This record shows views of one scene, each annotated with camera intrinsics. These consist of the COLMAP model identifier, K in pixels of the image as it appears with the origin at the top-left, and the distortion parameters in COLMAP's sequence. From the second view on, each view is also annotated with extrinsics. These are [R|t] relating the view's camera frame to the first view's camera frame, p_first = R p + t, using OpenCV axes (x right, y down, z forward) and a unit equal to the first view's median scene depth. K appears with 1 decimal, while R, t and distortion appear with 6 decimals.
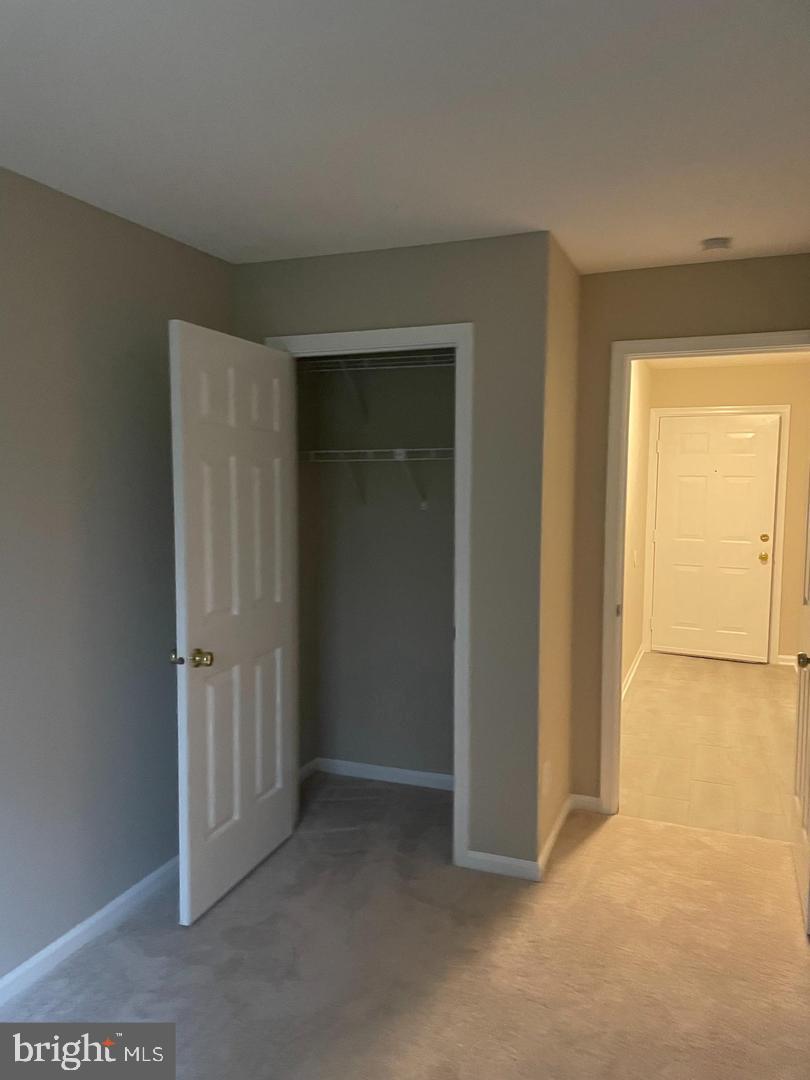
lens RADIAL K [[822.7, 0, 401.3], [0, 822.7, 537.2], [0, 0, 1]] dist [0.072458, -0.089522]
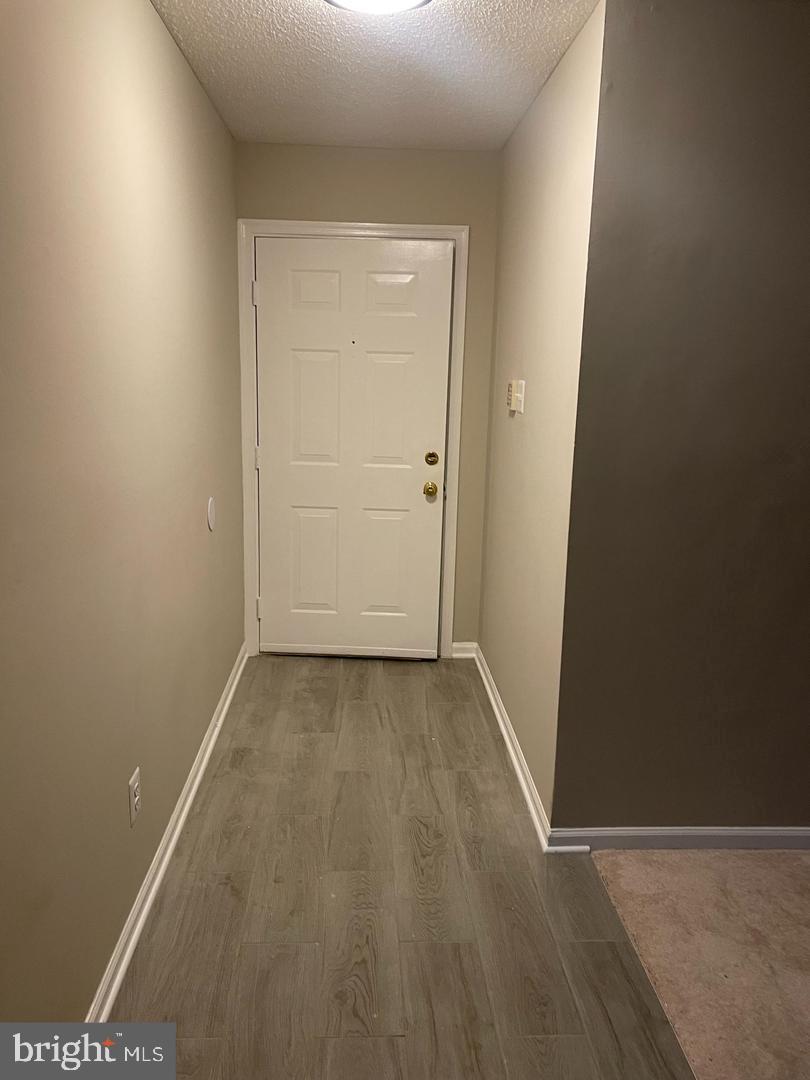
lens RADIAL K [[822.7, 0, 401.4], [0, 822.7, 542.3], [0, 0, 1]] dist [0.072458, -0.089522]
pose [[0.913485, -0.082343, 0.398452, 0.175039], [0.017346, 0.986298, 0.164060, -0.037604], [-0.406502, -0.142955, 0.902397, 0.463366]]
